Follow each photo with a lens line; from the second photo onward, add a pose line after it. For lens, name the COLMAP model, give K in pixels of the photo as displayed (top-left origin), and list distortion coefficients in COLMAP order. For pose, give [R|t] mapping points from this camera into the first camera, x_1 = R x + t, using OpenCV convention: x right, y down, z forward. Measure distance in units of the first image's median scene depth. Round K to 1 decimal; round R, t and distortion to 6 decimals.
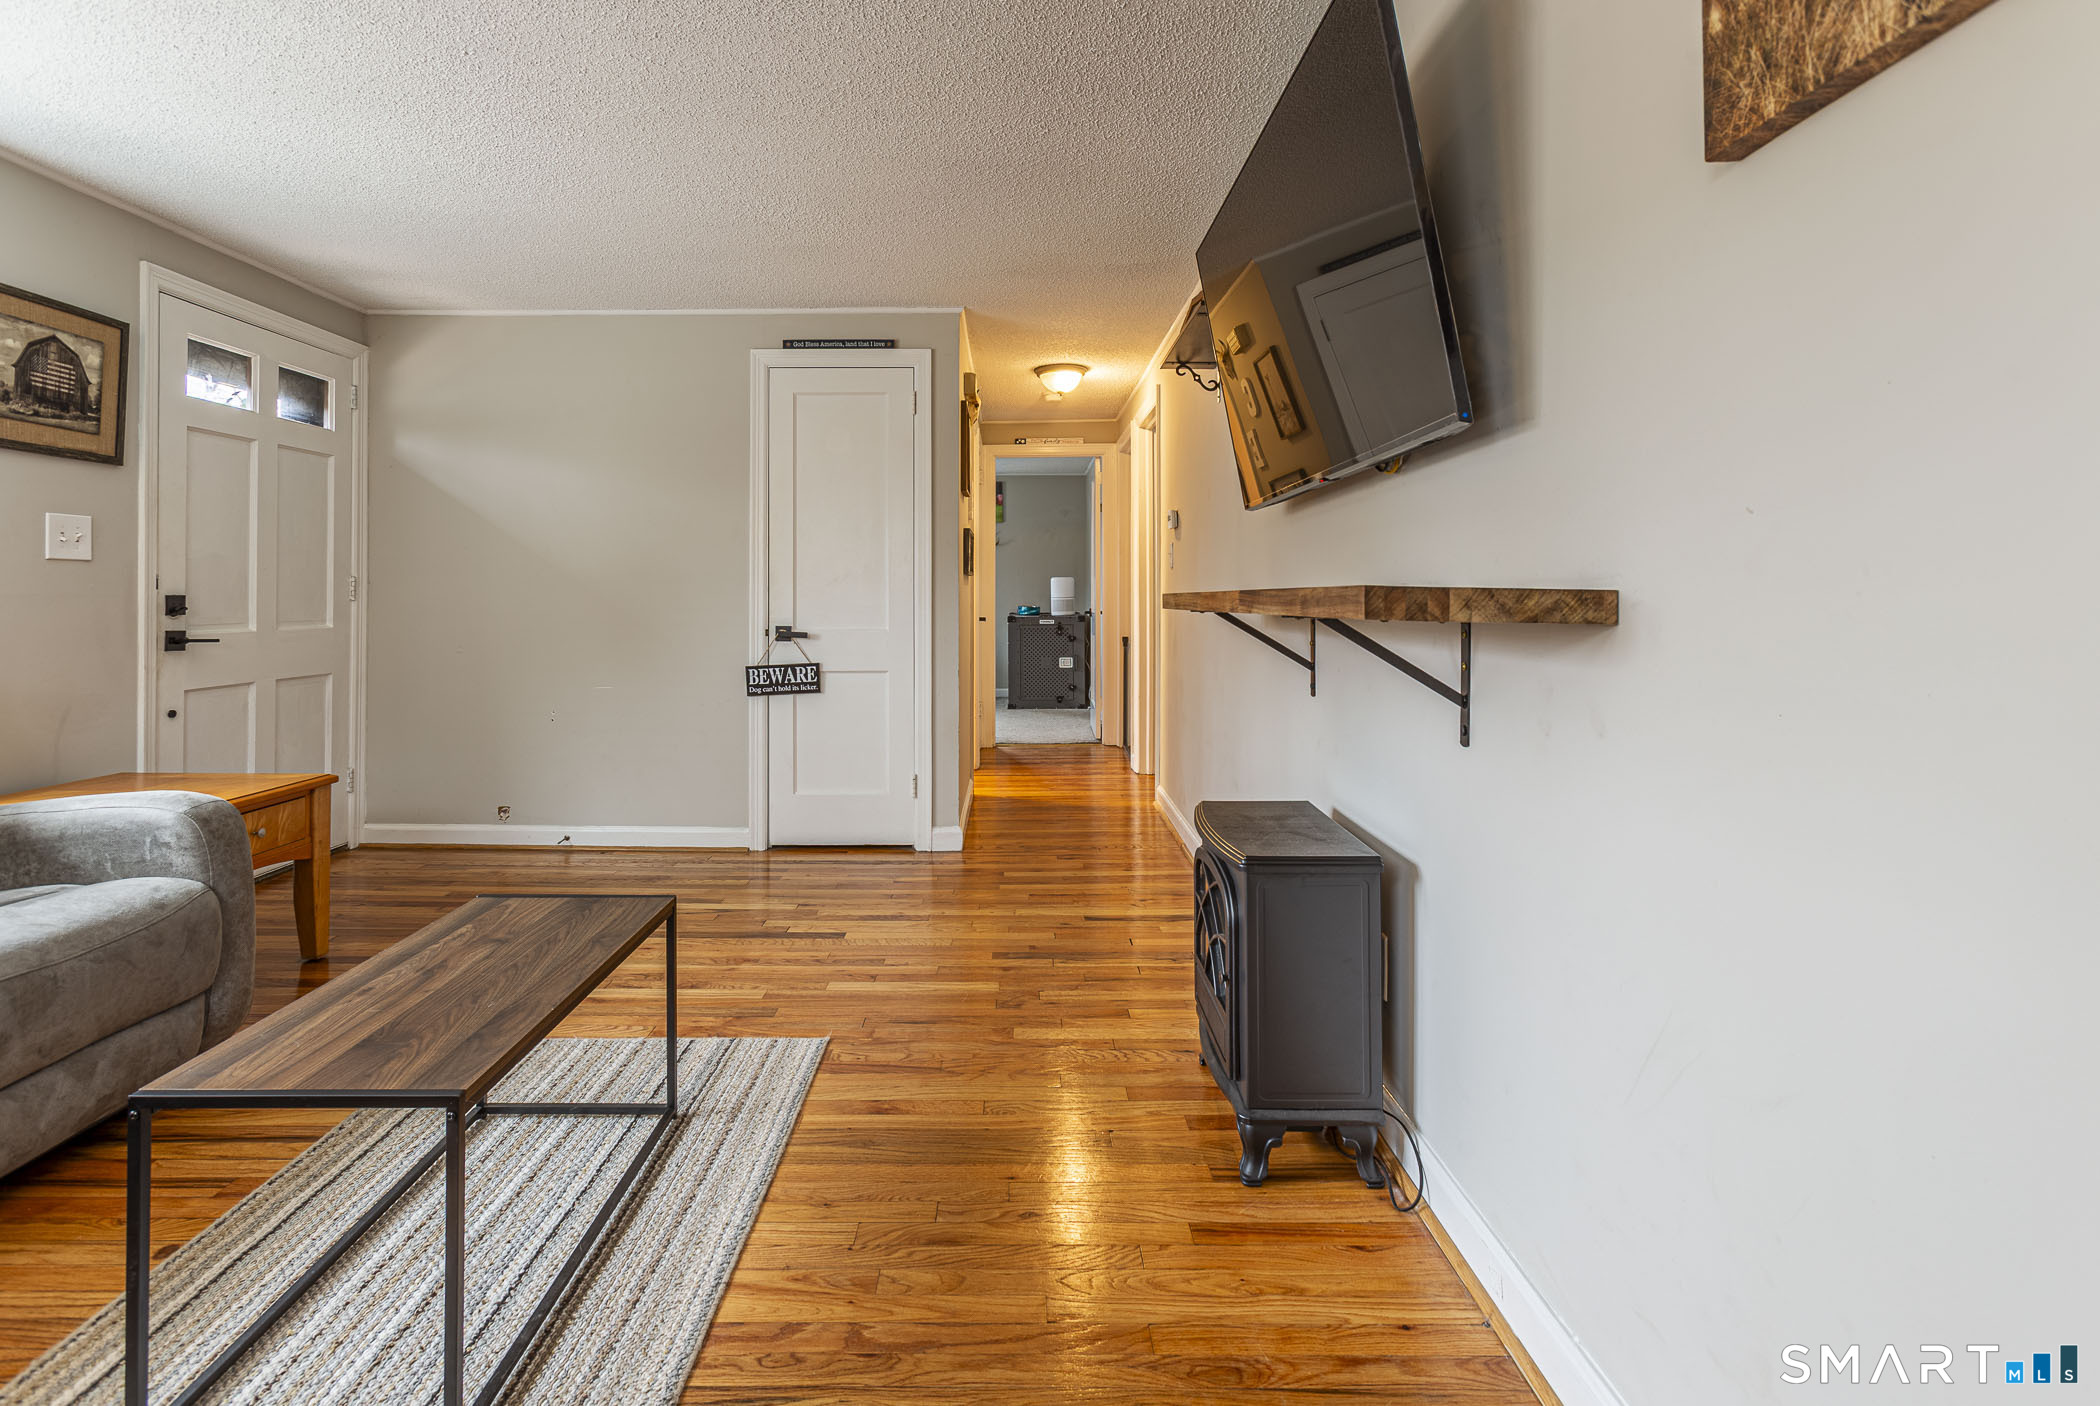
lens RADIAL K [[997.4, 0, 1102.2], [0, 997.4, 581.8], [0, 0, 1]] dist [-0.018131, 0.007532]
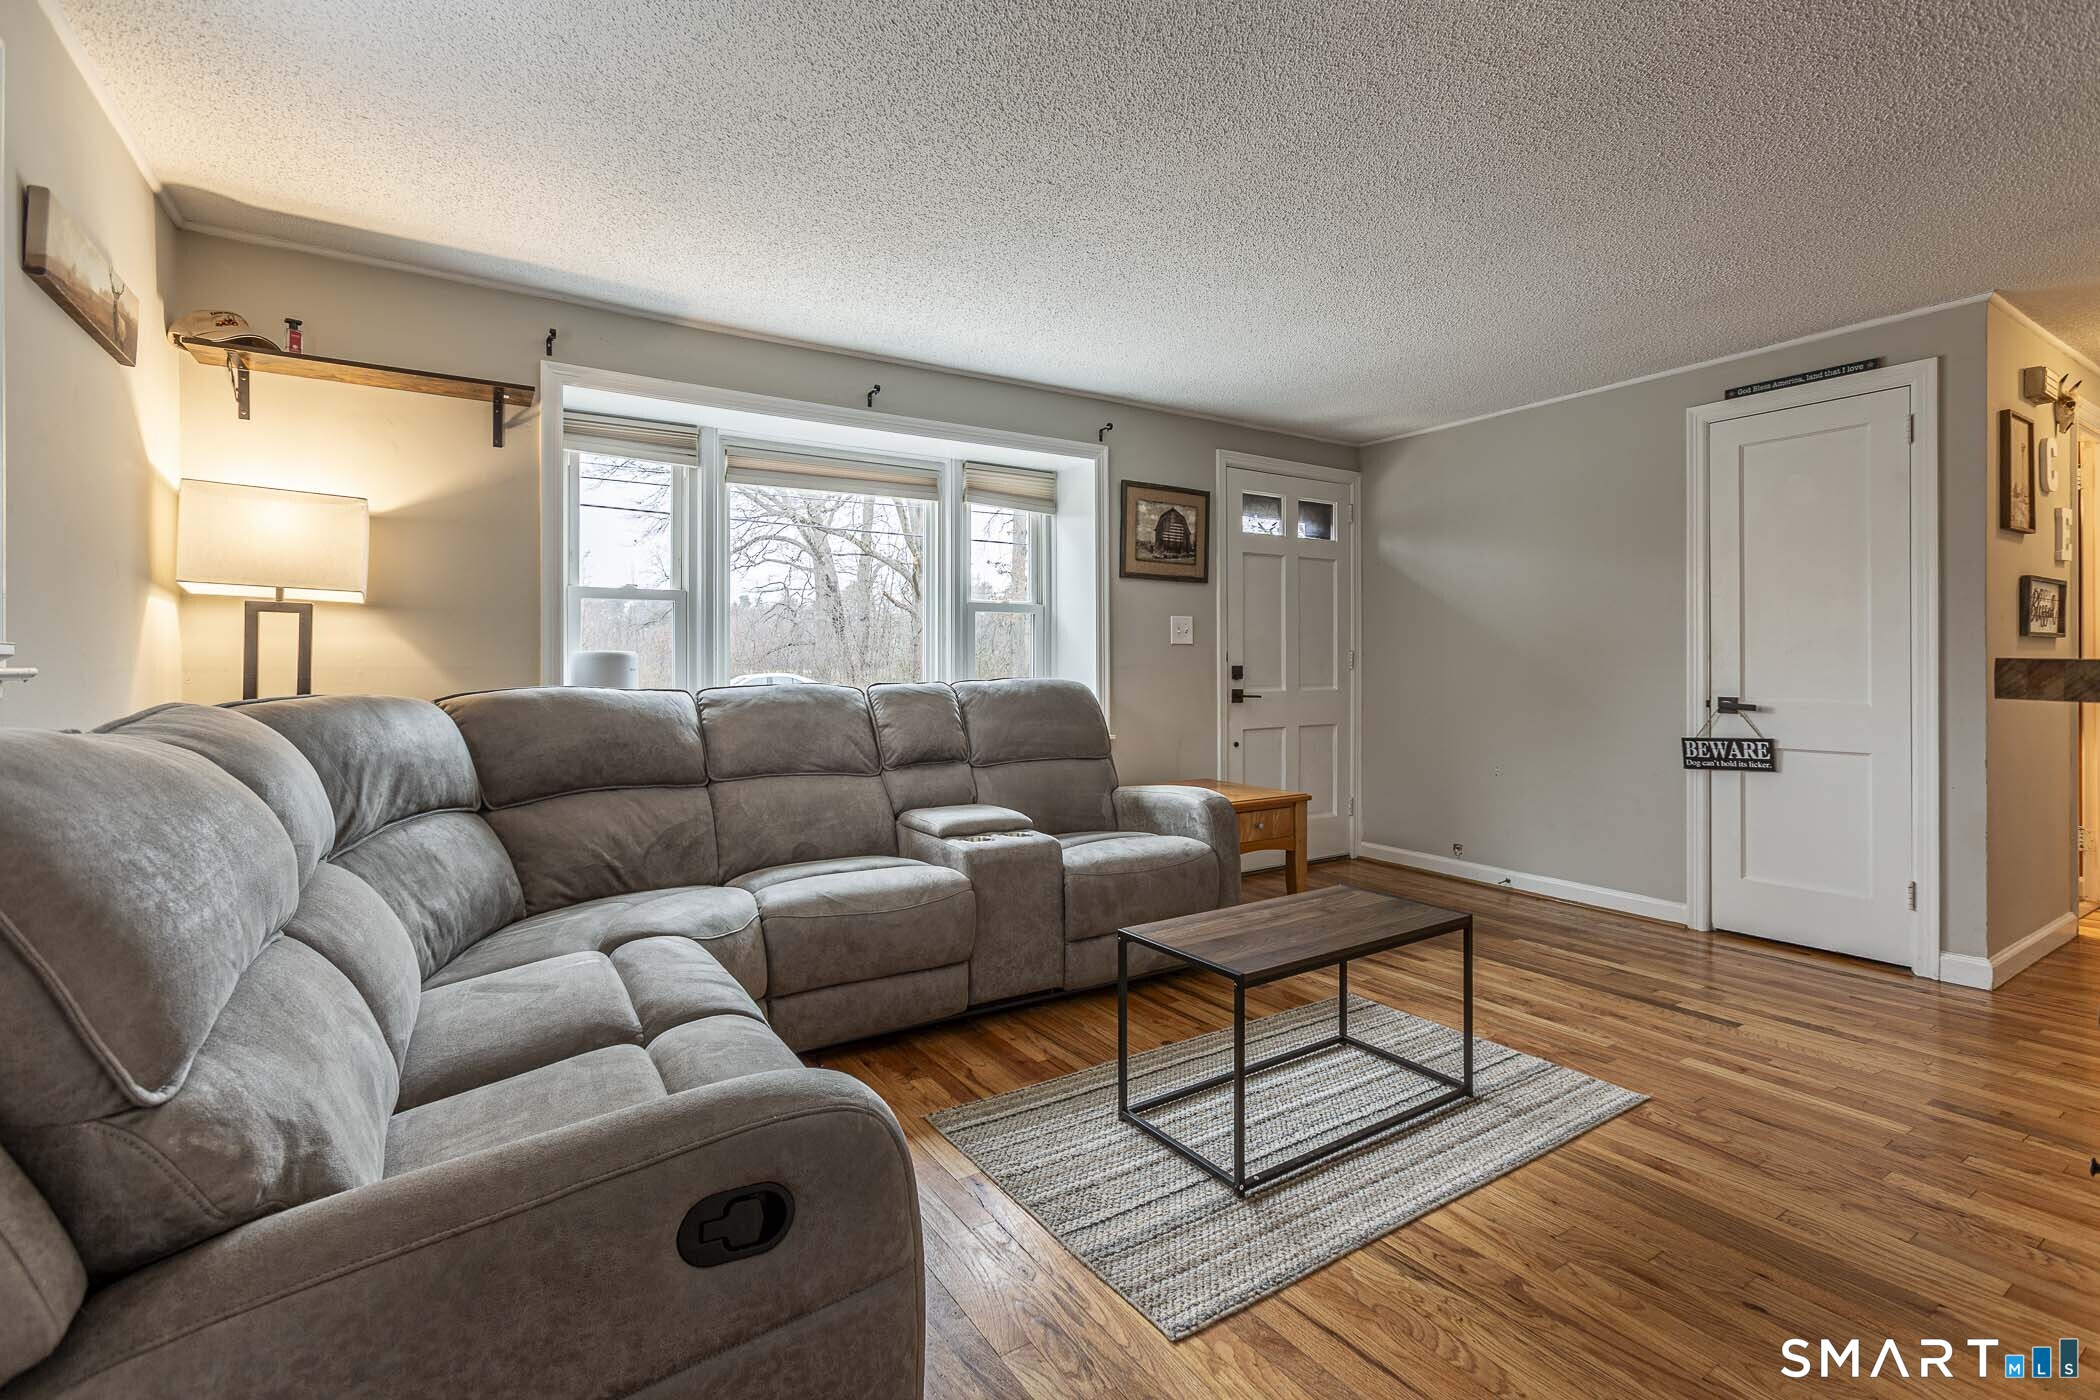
lens RADIAL K [[997.4, 0, 1059.1], [0, 997.4, 662.5], [0, 0, 1]] dist [-0.018131, 0.007532]
pose [[0.535977, -0.003042, -0.844227, 0.220461], [0.015017, 0.999870, 0.005931, -0.005101], [0.844099, -0.015857, 0.535953, -0.049004]]
